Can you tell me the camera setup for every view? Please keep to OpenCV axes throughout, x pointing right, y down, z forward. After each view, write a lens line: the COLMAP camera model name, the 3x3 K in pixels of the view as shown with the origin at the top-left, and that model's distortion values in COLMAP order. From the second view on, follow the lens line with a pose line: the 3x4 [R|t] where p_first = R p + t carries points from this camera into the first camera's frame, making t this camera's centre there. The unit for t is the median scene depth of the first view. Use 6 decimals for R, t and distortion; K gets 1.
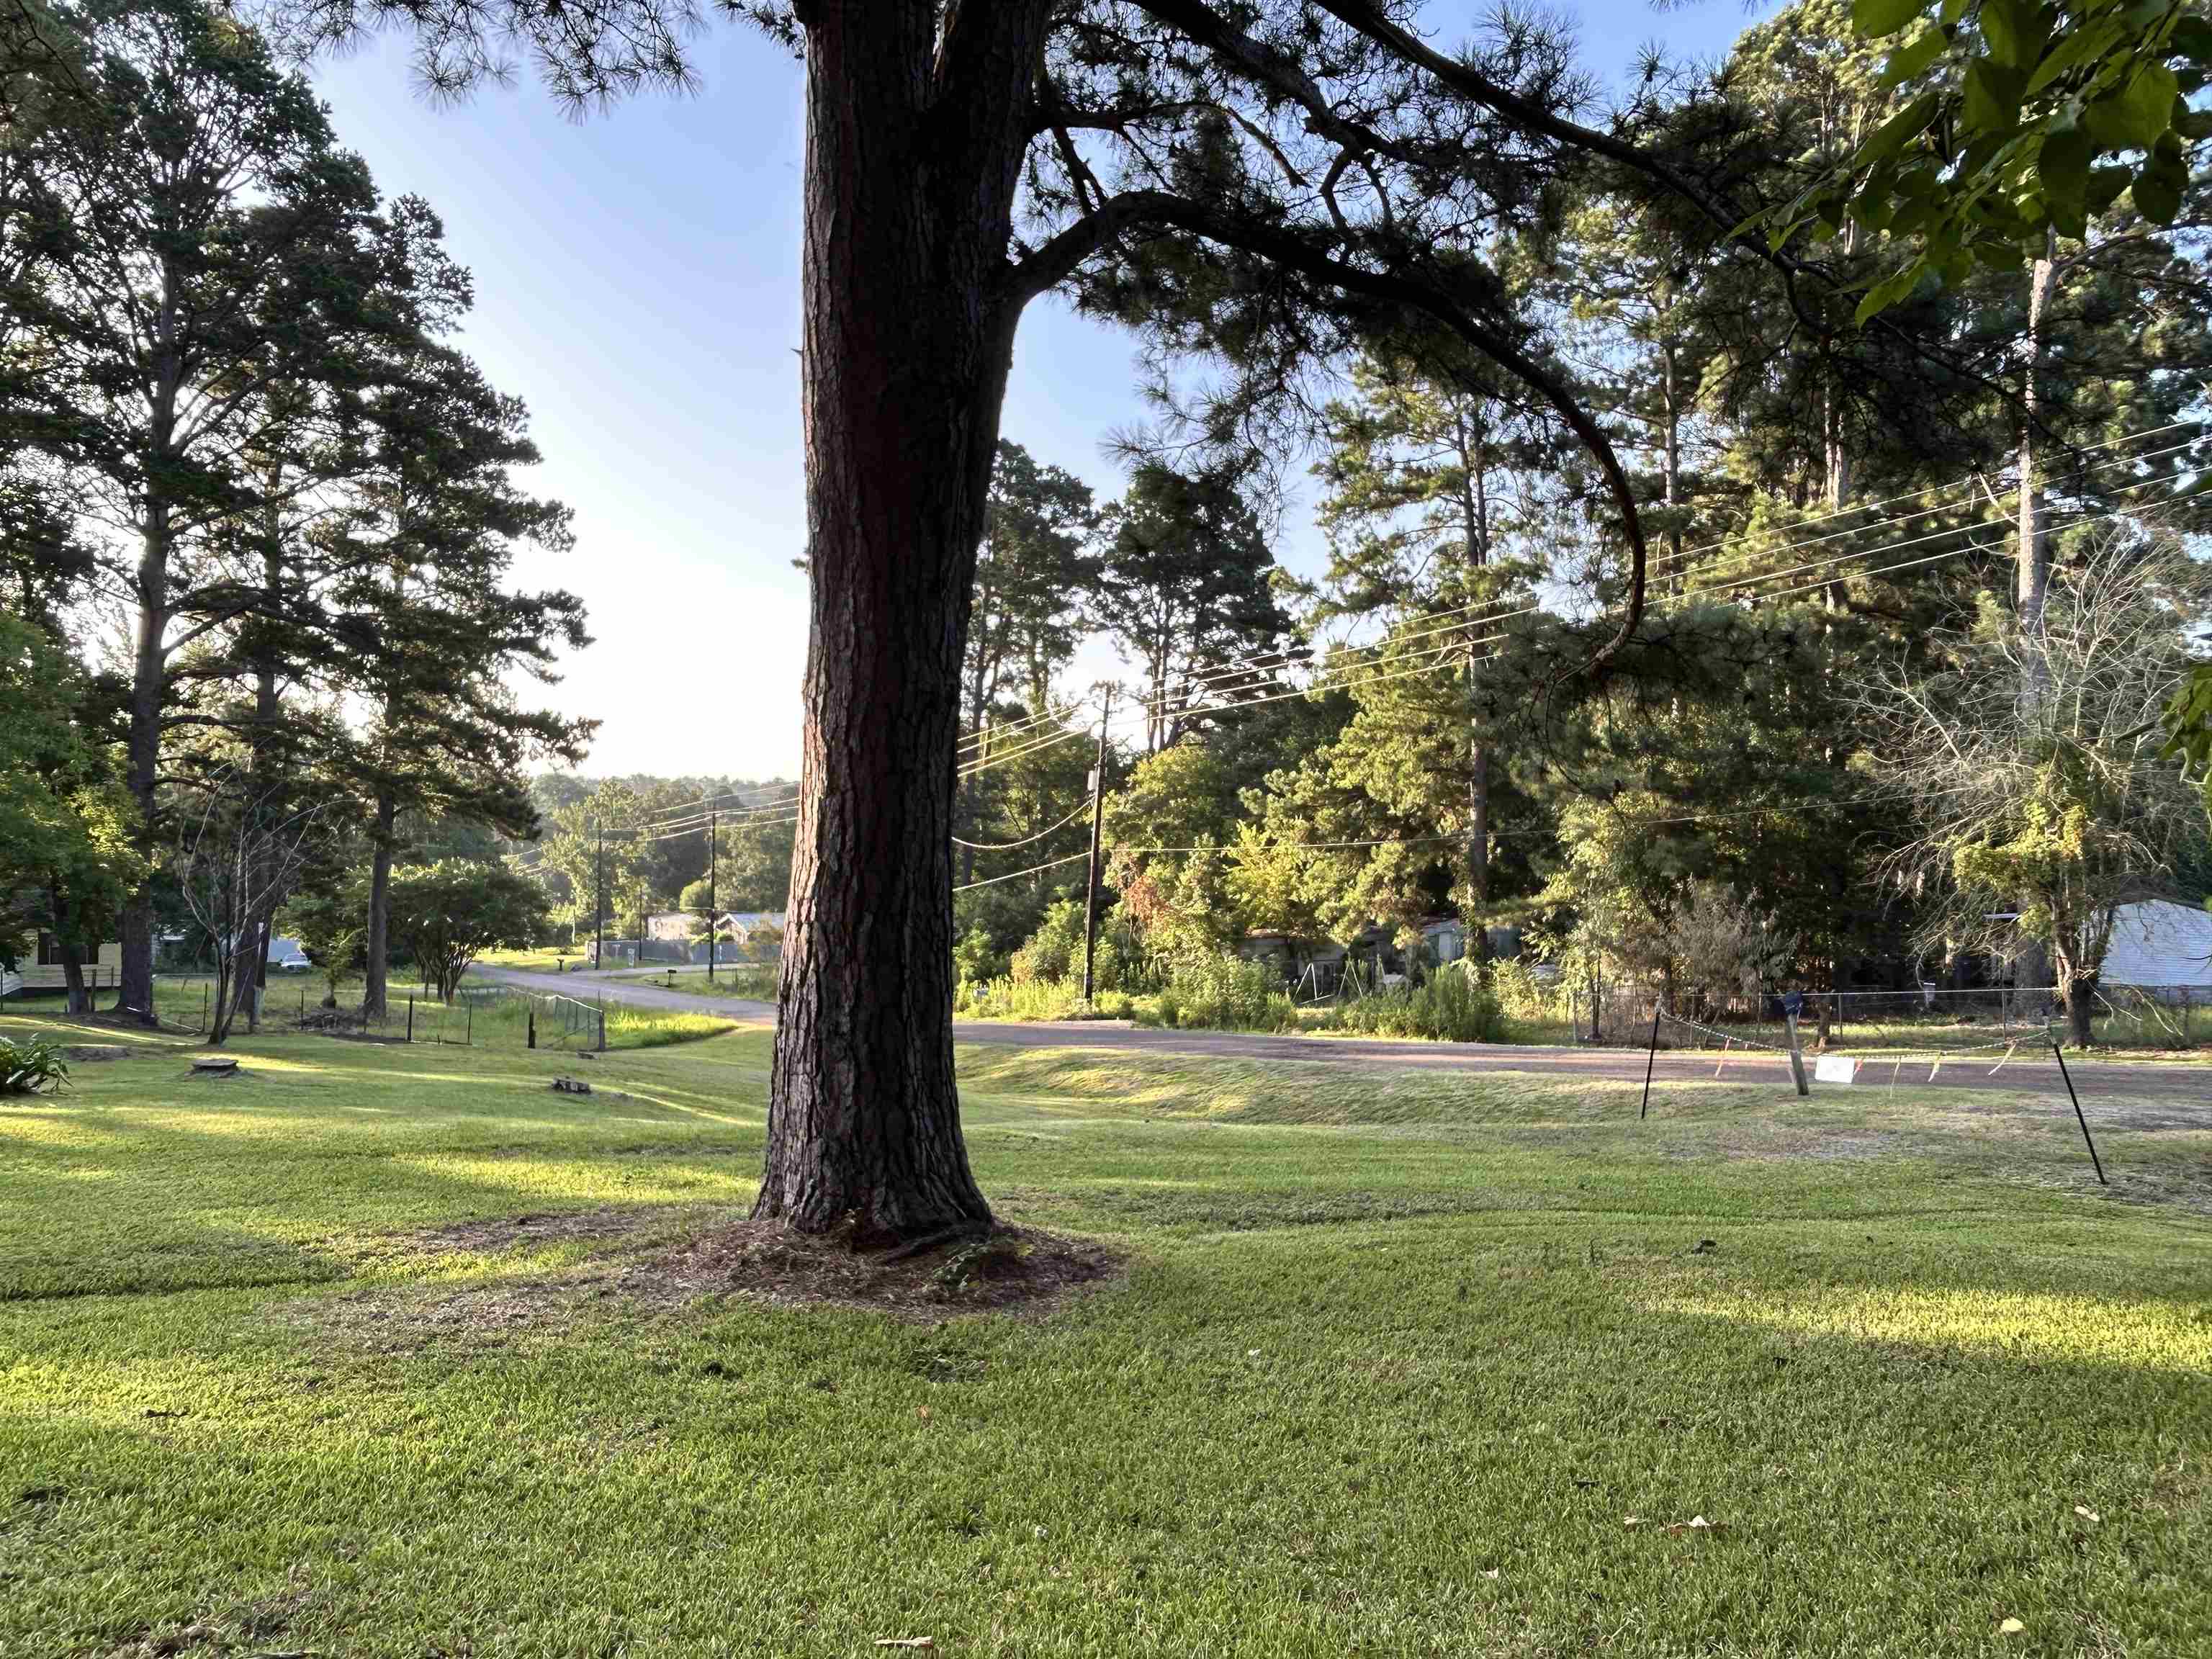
lens RADIAL K [[1583.8, 0, 1079.9], [0, 1583.8, 829.4], [0, 0, 1]] dist [0.005802, -0.017702]
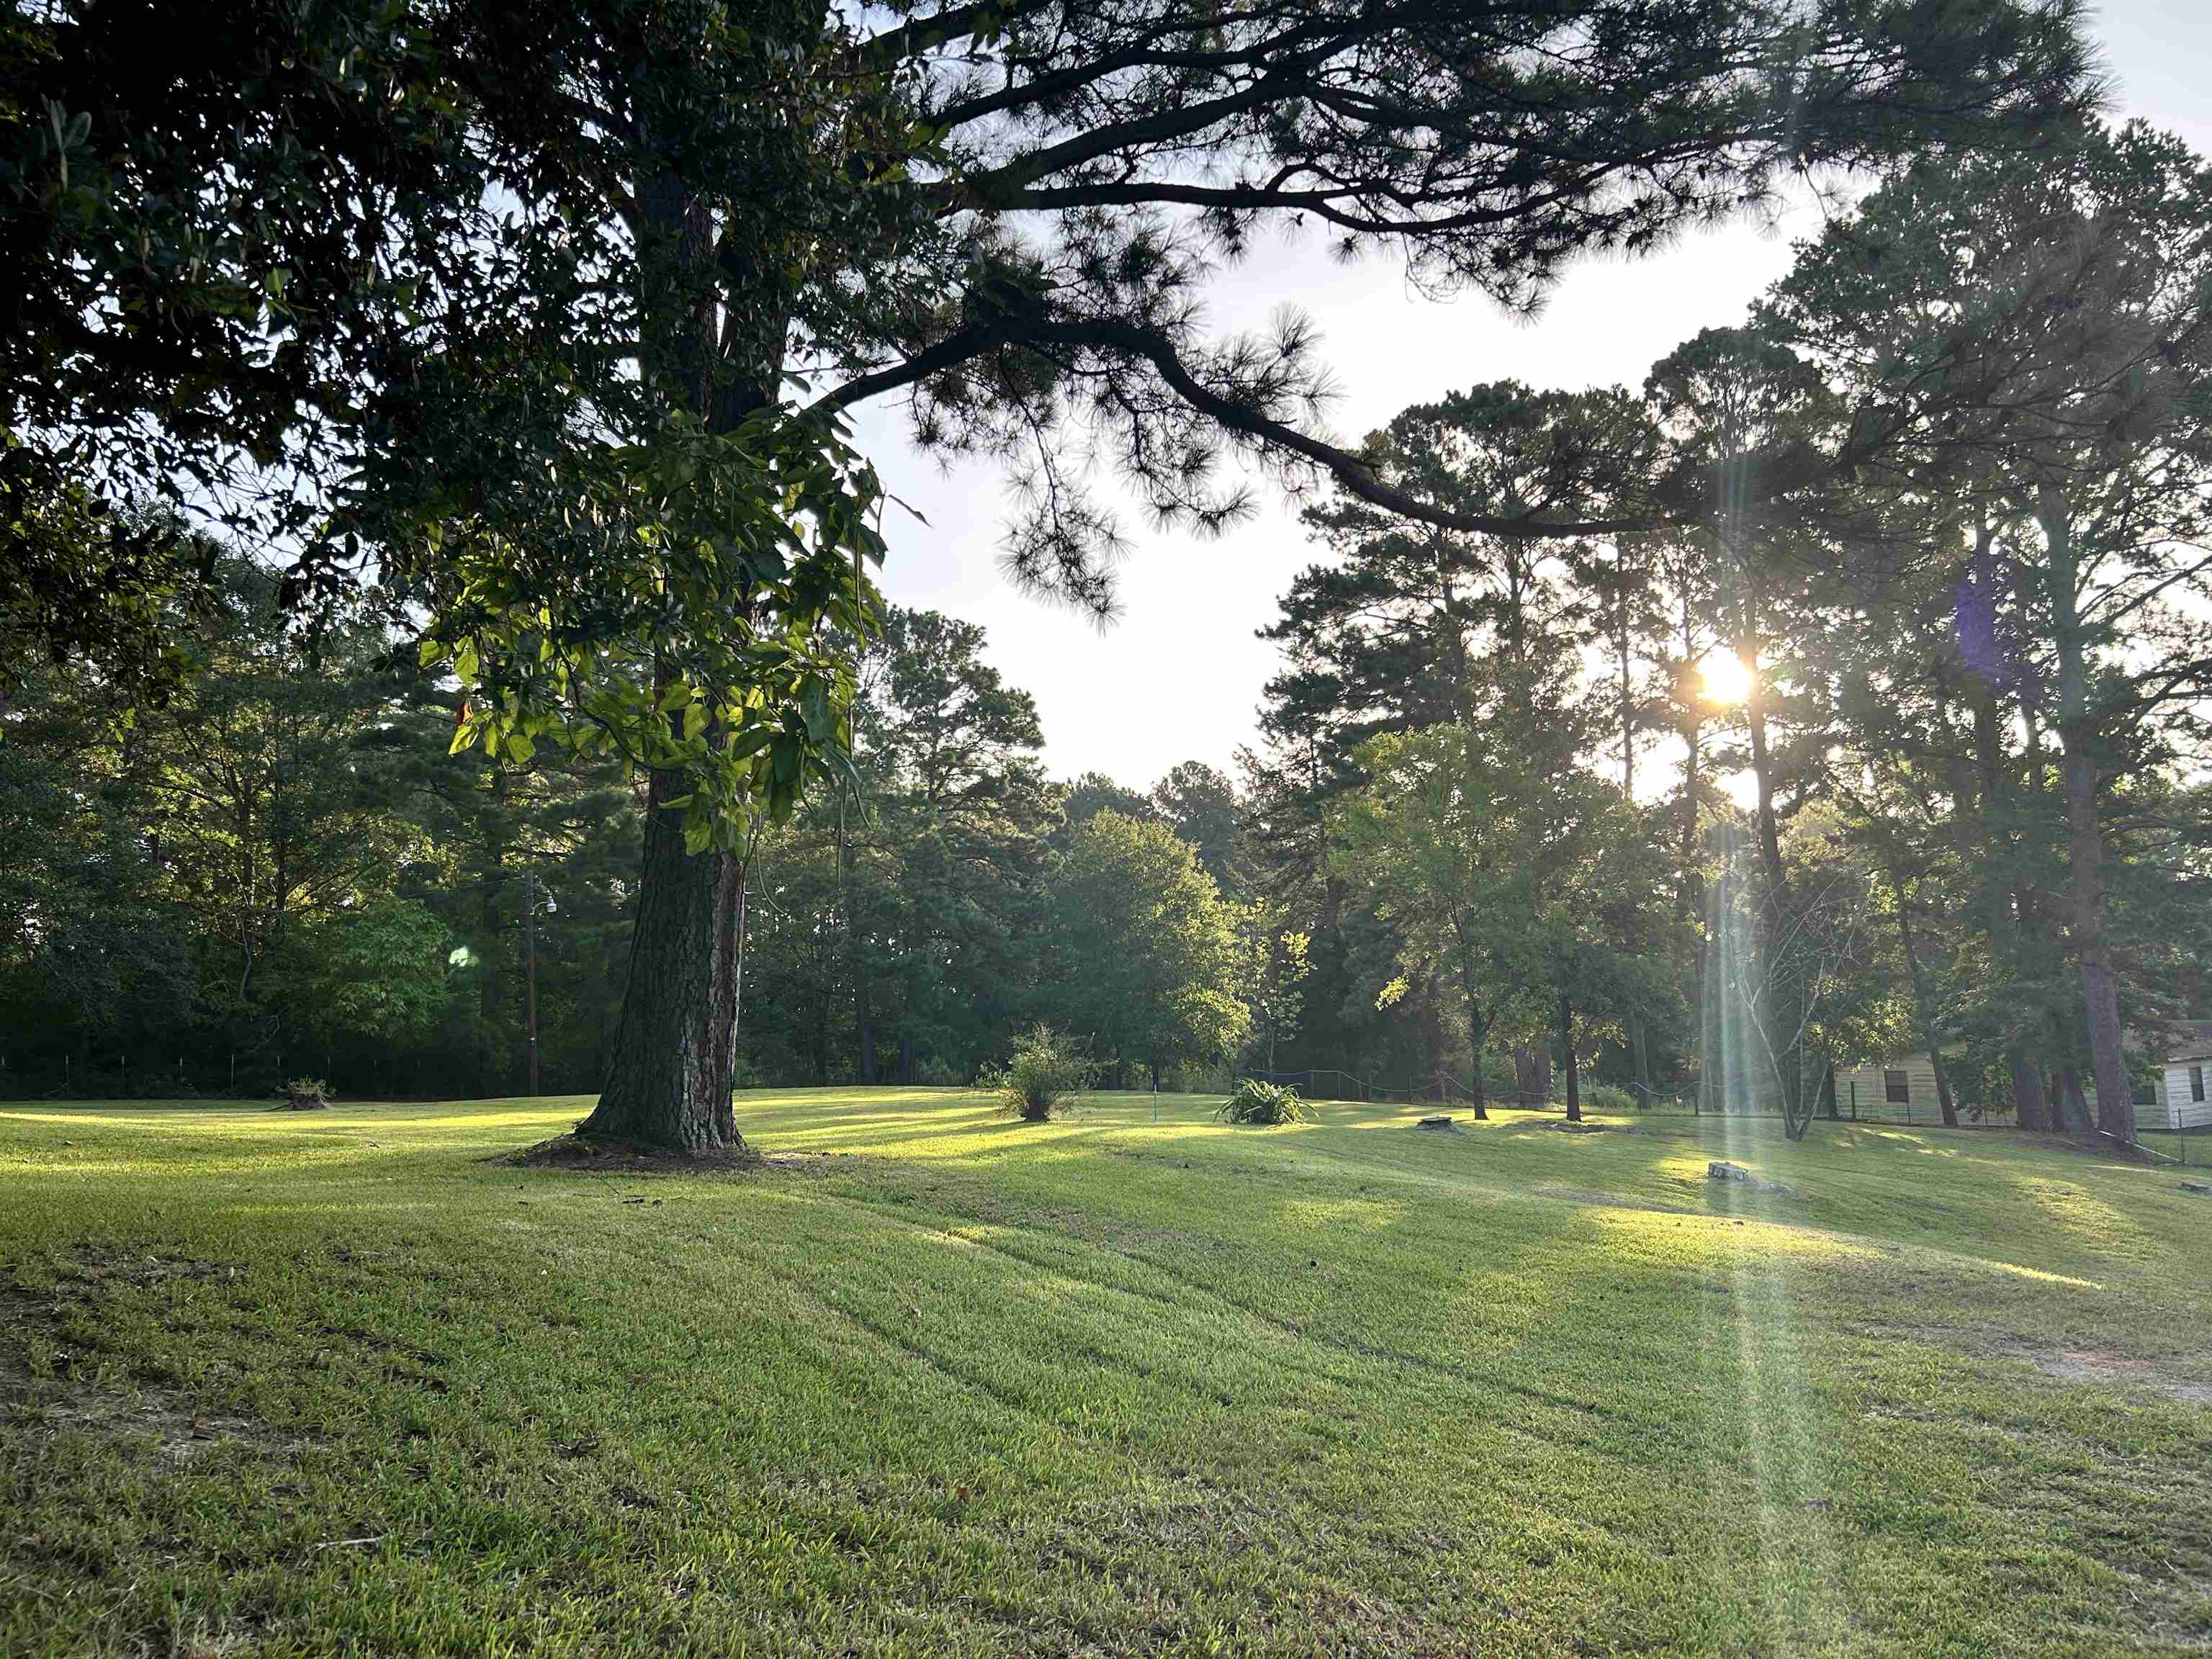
lens RADIAL K [[1674.8, 0, 1085.7], [0, 1674.8, 839.6], [0, 0, 1]] dist [0.064959, -0.074806]
pose [[0.181770, -0.127256, -0.975072, 0.804686], [0.048133, 0.991554, -0.120434, 0.082684], [0.982162, -0.025042, 0.186360, 0.529726]]
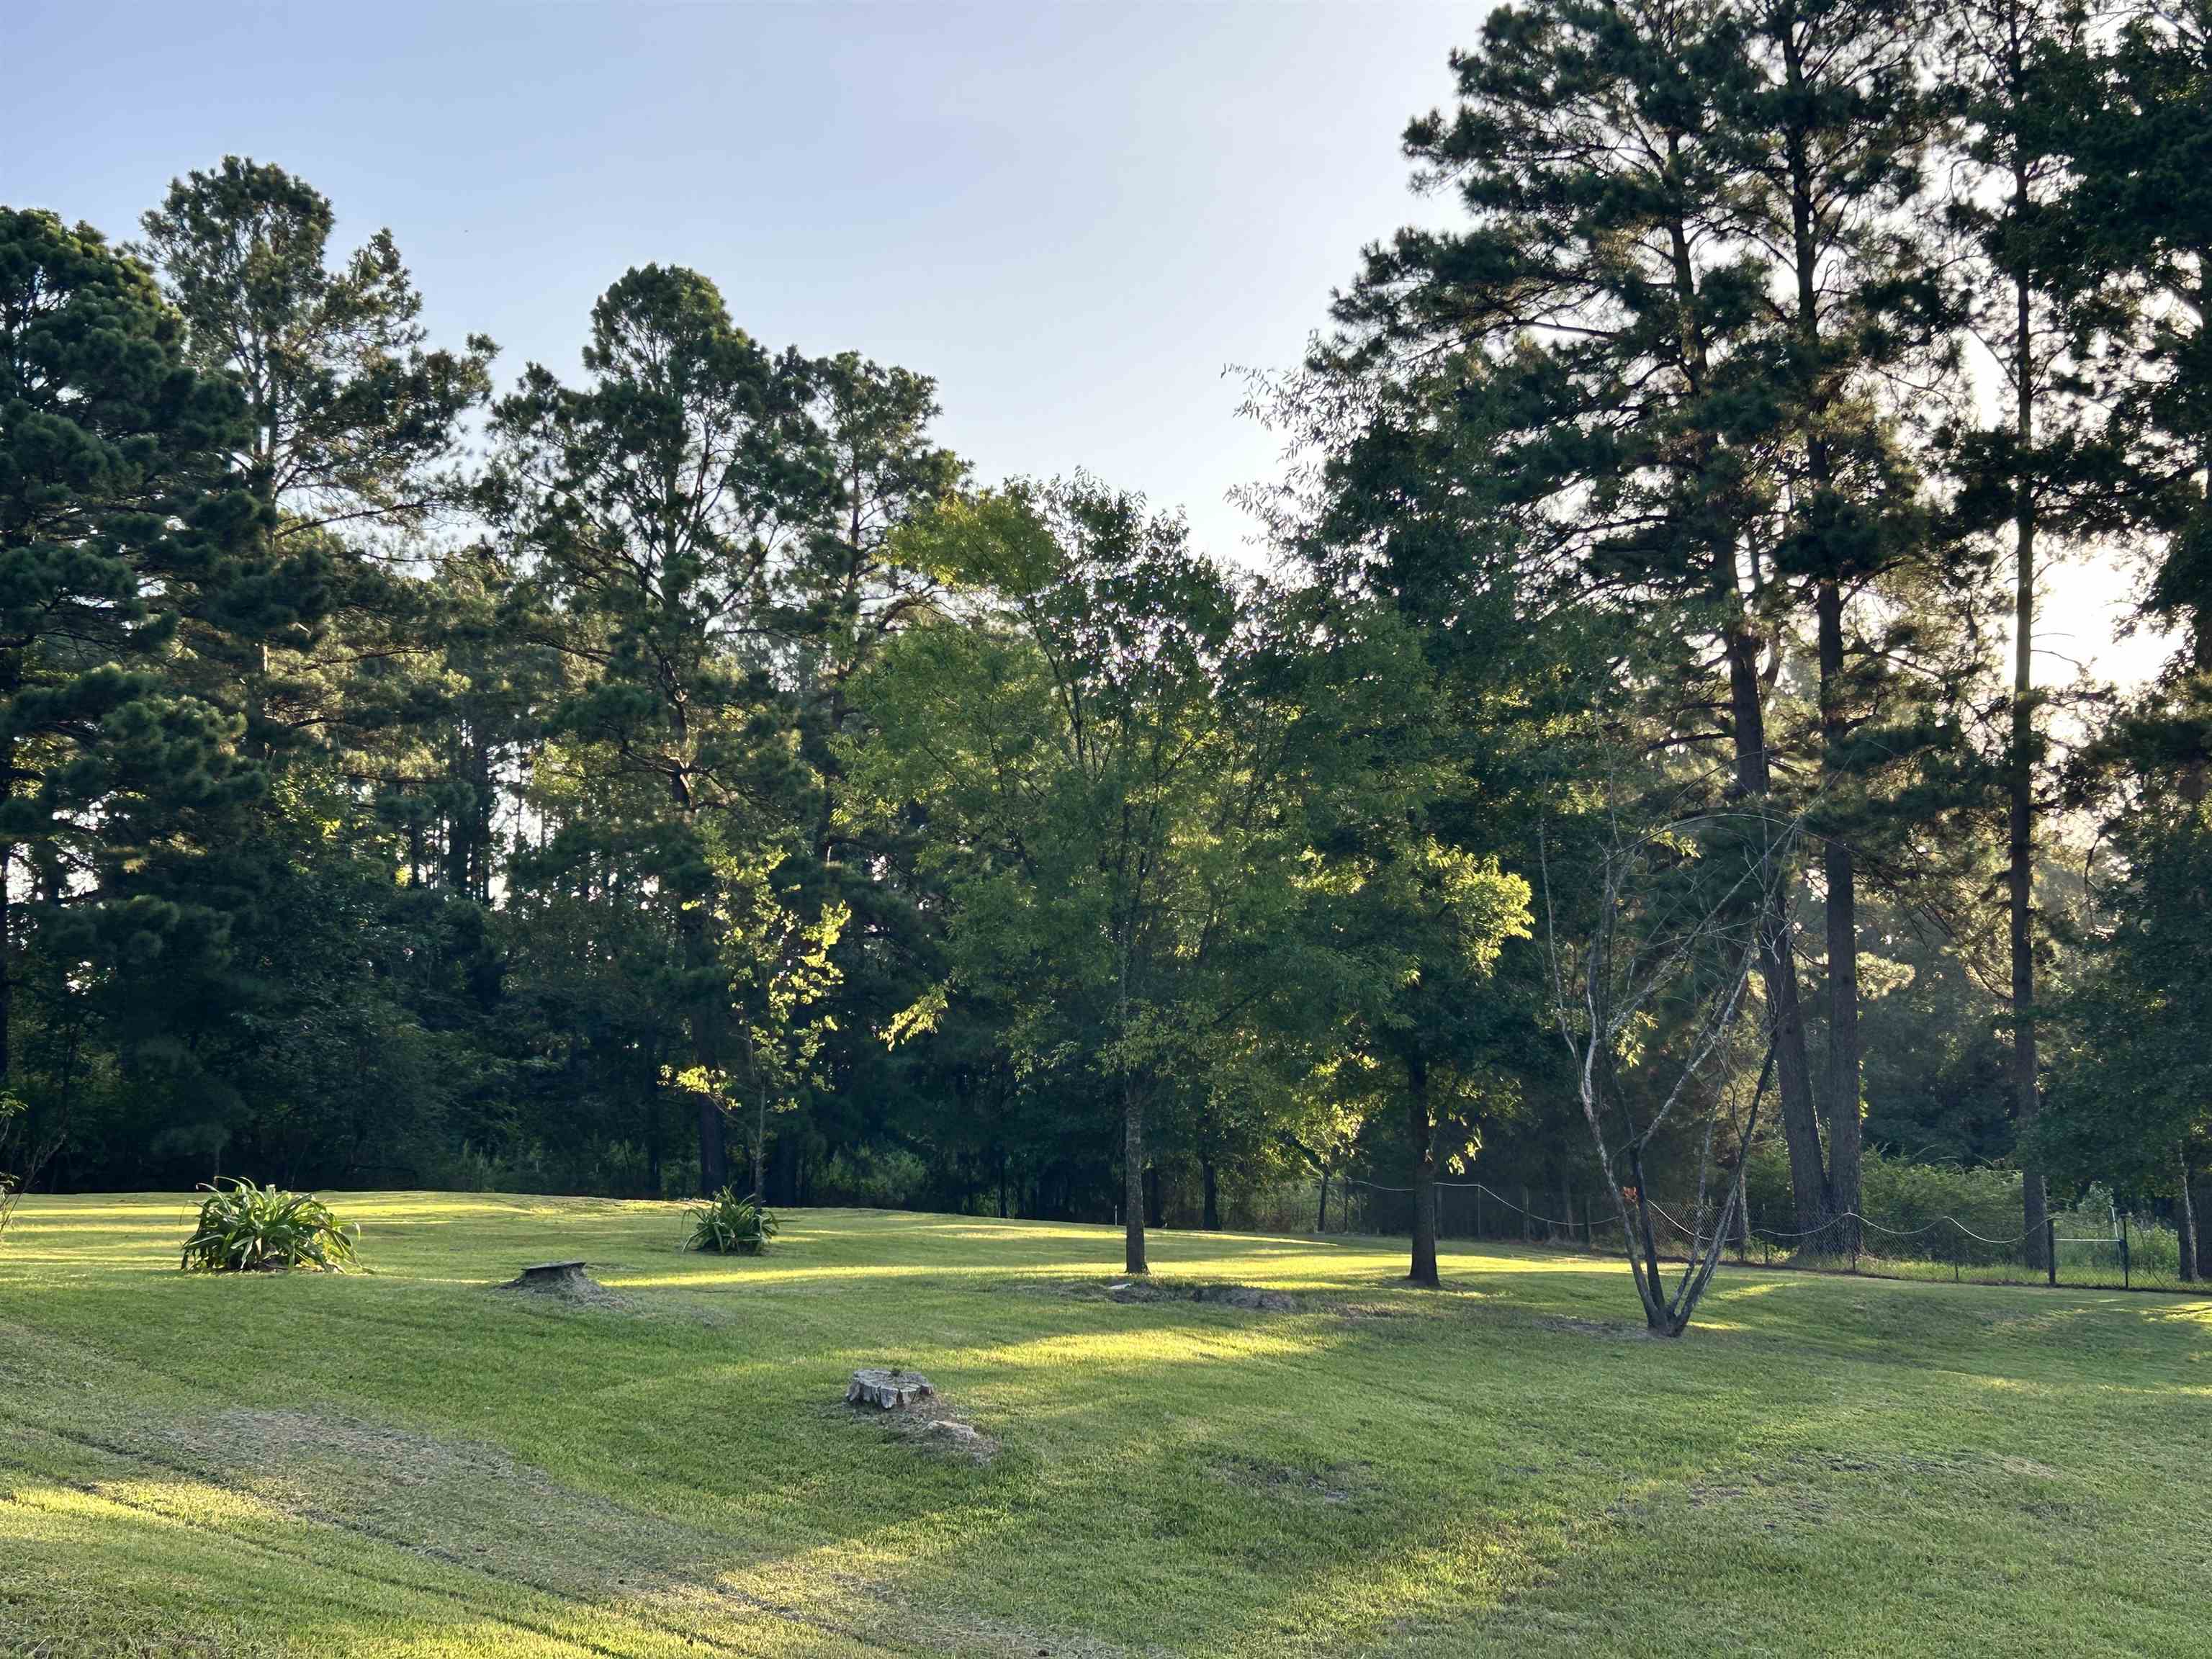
lens RADIAL K [[2832.7, 0, 1096.0], [0, 2832.7, 827.6], [0, 0, 1]] dist [0.067974, 0.000000]
pose [[0.005307, -0.113715, -0.993499, 0.576473], [0.029555, 0.993097, -0.113511, 0.121445], [0.999549, -0.028761, 0.008631, 1.326621]]
